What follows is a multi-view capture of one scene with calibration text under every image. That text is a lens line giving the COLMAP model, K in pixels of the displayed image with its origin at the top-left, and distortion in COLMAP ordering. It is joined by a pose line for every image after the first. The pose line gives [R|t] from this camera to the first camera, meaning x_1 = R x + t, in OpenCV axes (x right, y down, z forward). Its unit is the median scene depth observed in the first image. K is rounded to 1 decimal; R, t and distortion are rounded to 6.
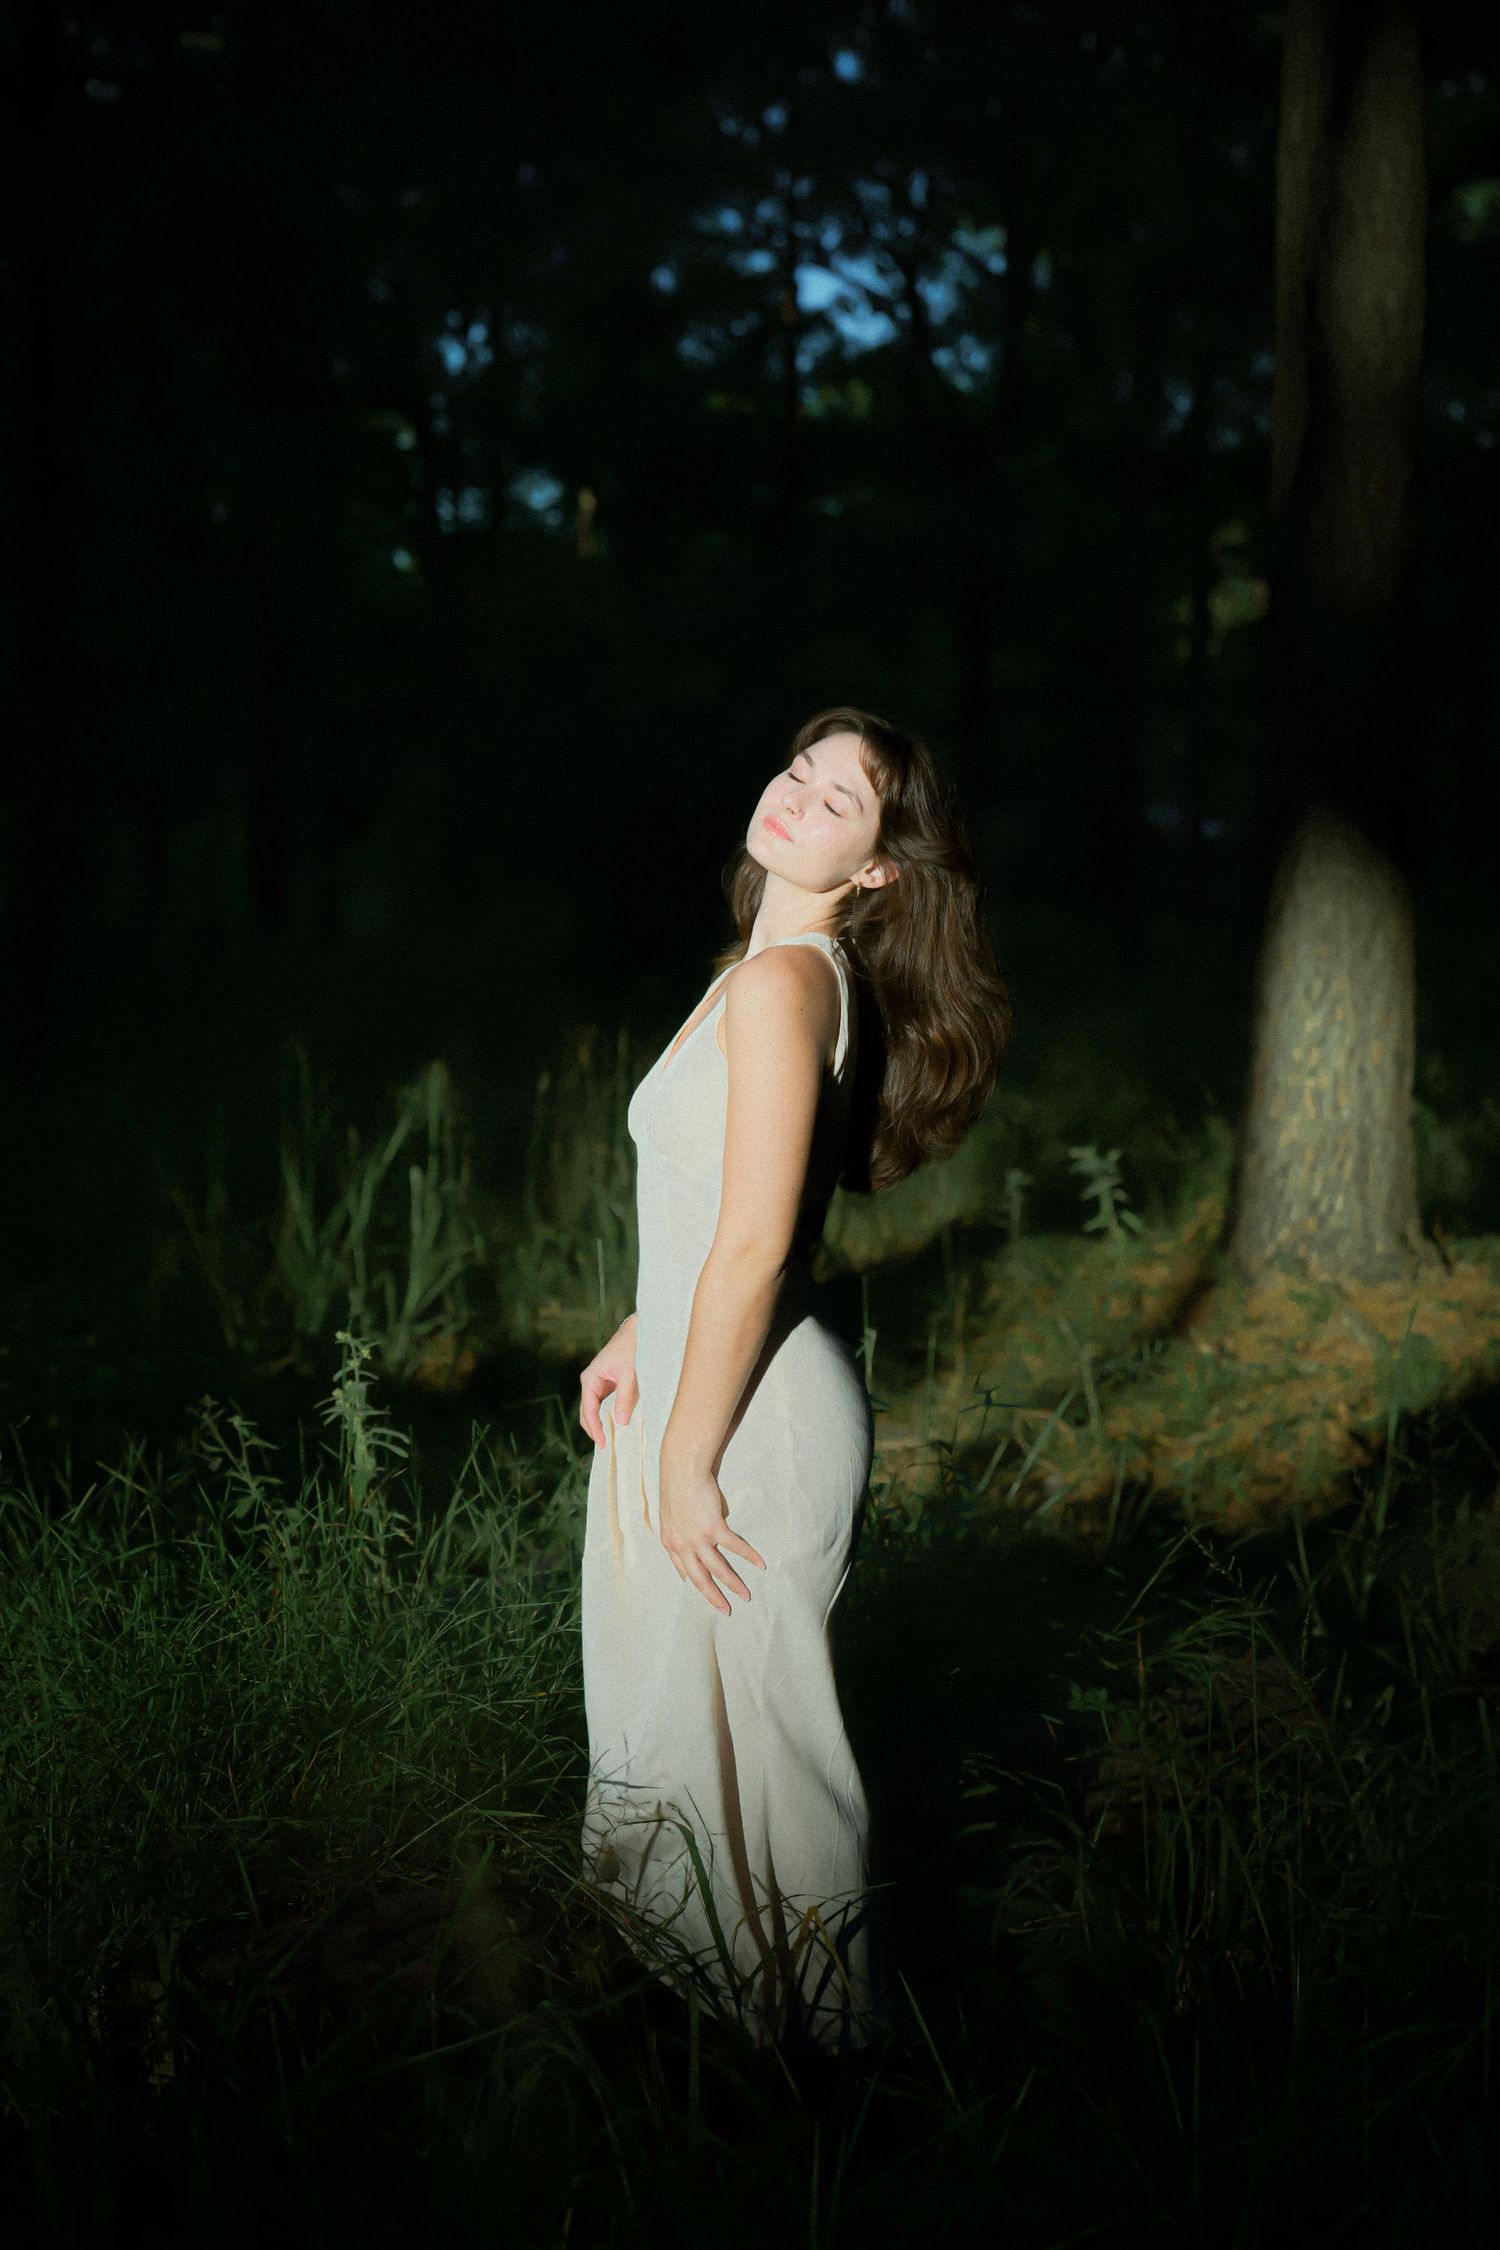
lens RADIAL K [[4204.7, 0, 750.0], [0, 4204.7, 1125.0], [0, 0, 1]] dist [0.285601, 0.258617]
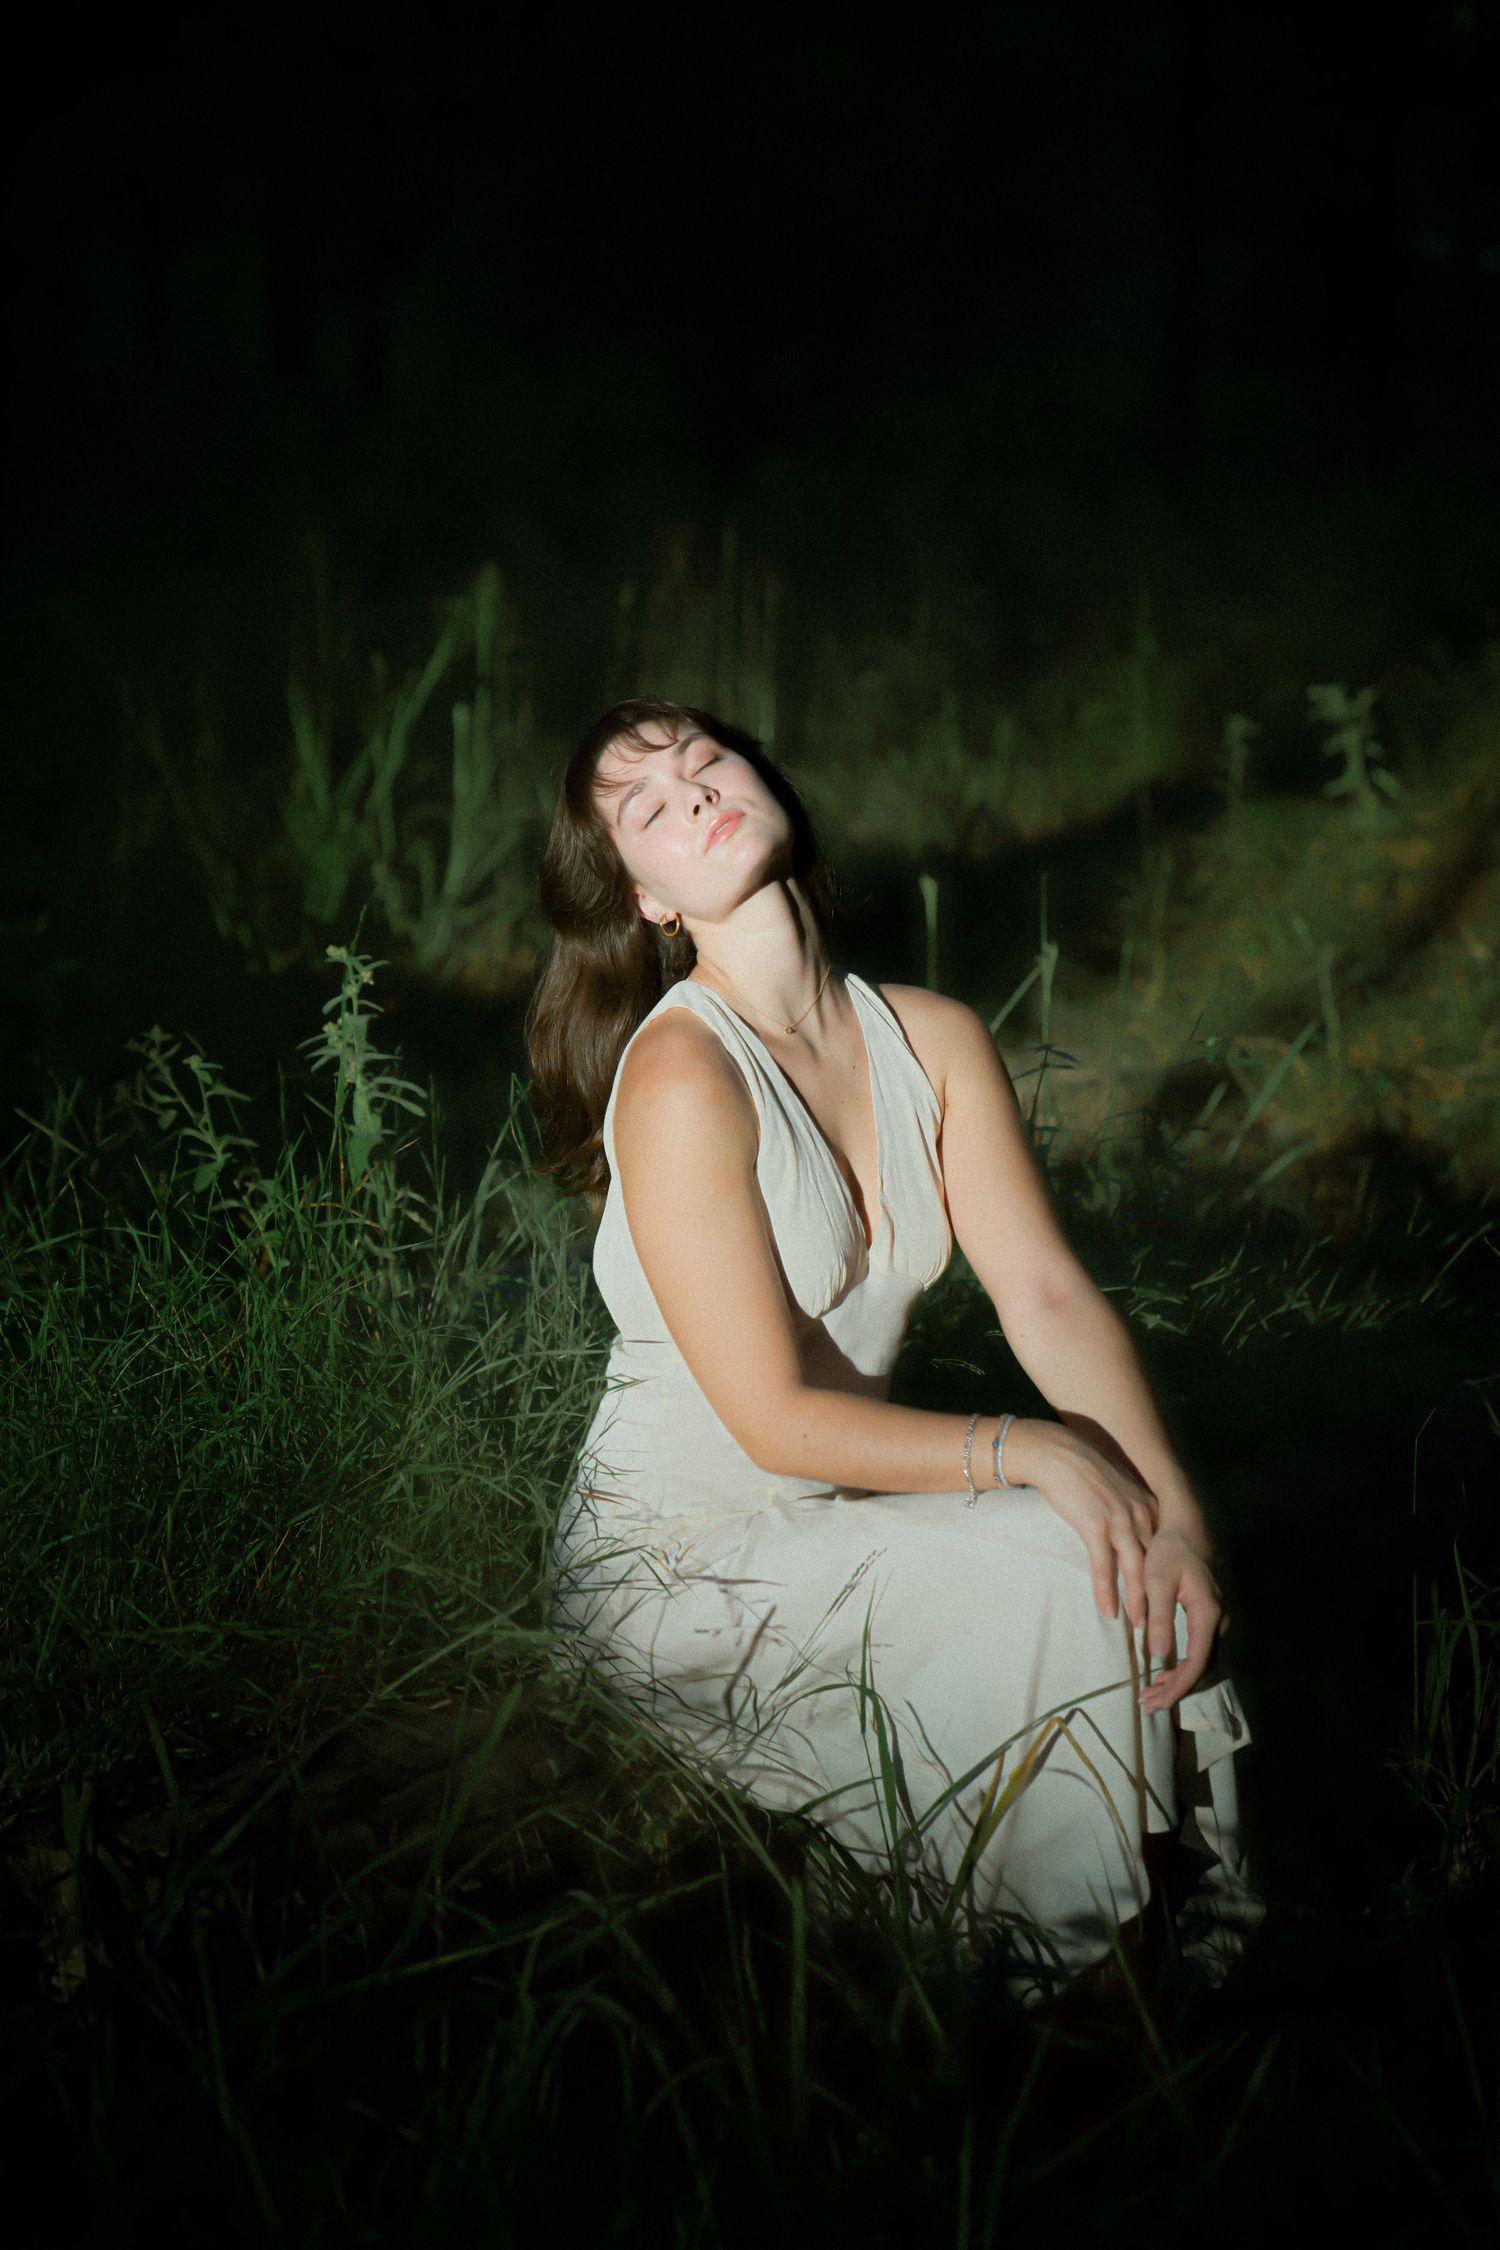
lens RADIAL K [[4204.7, 0, 750.0], [0, 4204.7, 1125.0], [0, 0, 1]] dist [0.285601, 0.258617]
pose [[0.999379, 0.014732, -0.031996, -0.000073], [-0.010648, 0.992196, 0.124234, -0.012364], [0.033577, -0.123816, 0.991737, 0.265194]]
